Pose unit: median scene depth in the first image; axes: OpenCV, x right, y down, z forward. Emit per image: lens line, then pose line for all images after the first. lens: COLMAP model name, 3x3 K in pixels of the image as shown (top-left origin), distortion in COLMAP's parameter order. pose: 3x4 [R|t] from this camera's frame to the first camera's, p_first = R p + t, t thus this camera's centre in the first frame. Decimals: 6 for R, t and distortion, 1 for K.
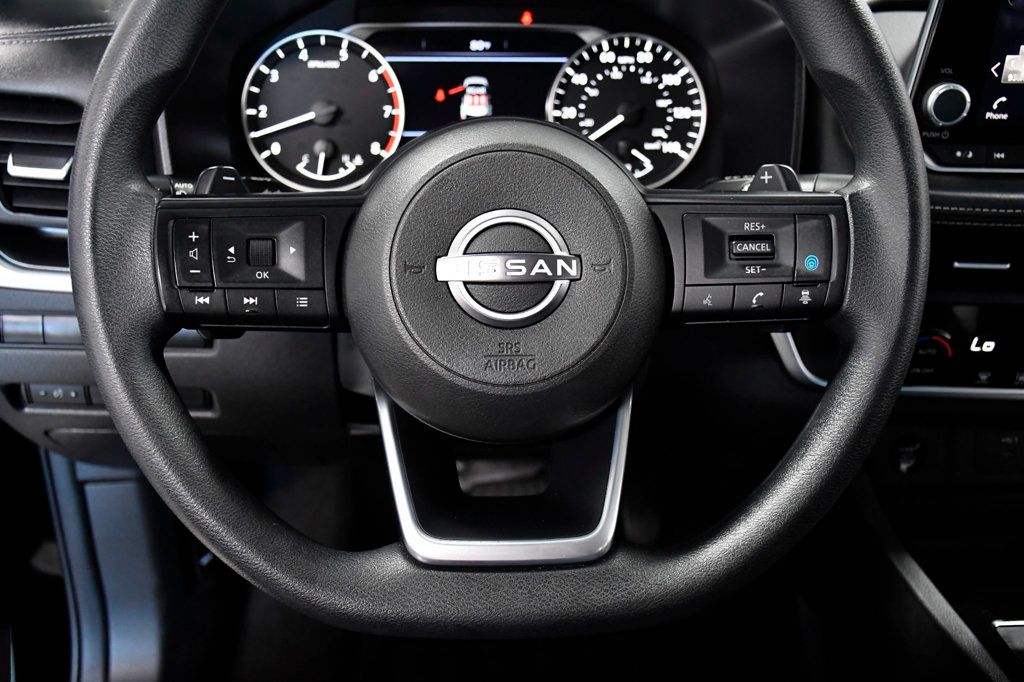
lens RADIAL K [[1012.0, 0, 513.0], [0, 1012.0, 338.5], [0, 0, 1]] dist [-0.010041, 0.000000]
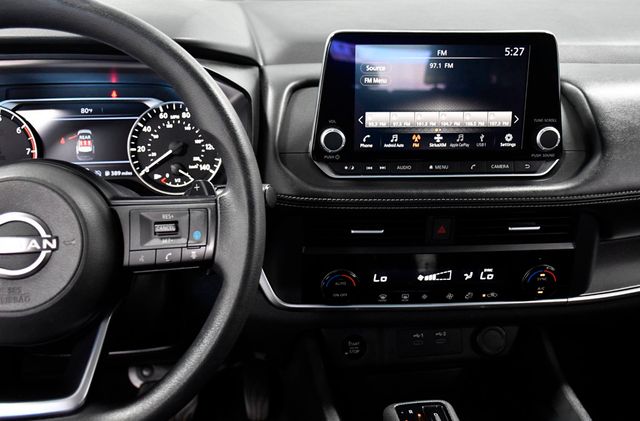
lens RADIAL K [[709.9, 0, 323.7], [0, 709.9, 210.3], [0, 0, 1]] dist [0.008663, 0.000000]
pose [[0.997846, -0.034257, 0.055948, 0.292866], [0.040096, 0.993468, -0.106834, 0.015597], [-0.051923, 0.108847, 0.992702, -0.173166]]
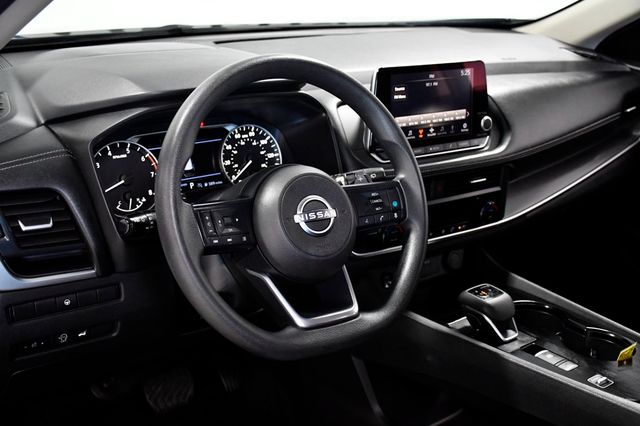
lens RADIAL K [[801.6, 0, 318.1], [0, 801.6, 209.6], [0, 0, 1]] dist [0.074989, 0.000000]
pose [[0.822655, -0.174817, 0.540997, -0.759400], [0.248838, 0.966284, -0.066146, 0.040593], [-0.511193, 0.189036, 0.838419, -0.553719]]
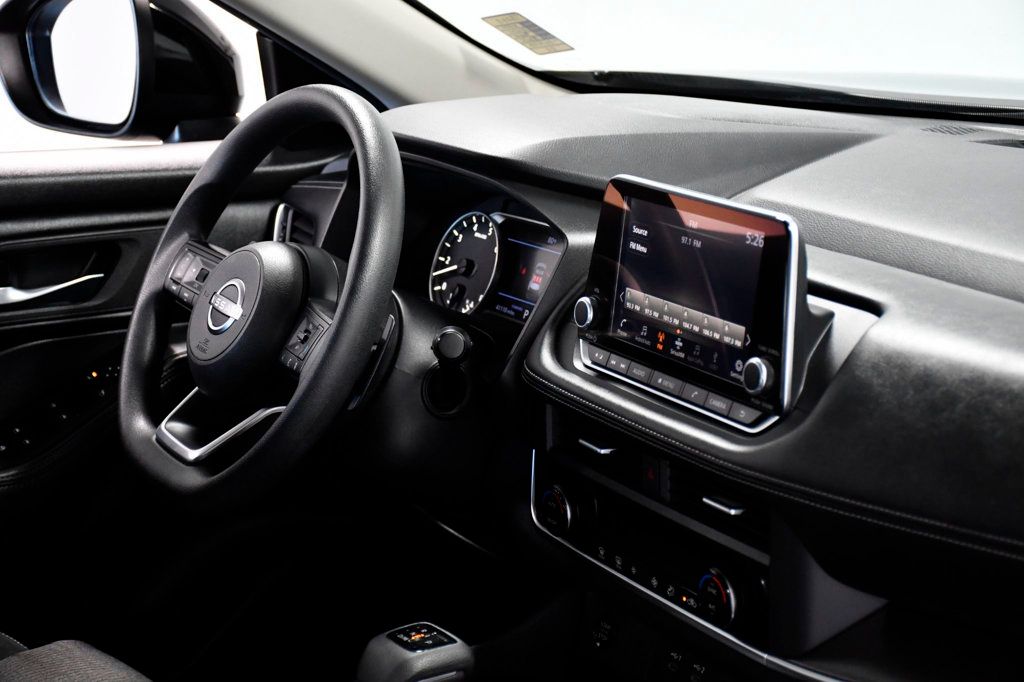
lens RADIAL K [[2099.2, 0, 519.0], [0, 2099.2, 345.8], [0, 0, 1]] dist [0.531083, 0.000000]
pose [[0.484021, 0.181835, -0.855955, 2.348907], [-0.402168, 0.914970, -0.033044, -0.057987], [0.777164, 0.360232, 0.515993, -0.400189]]
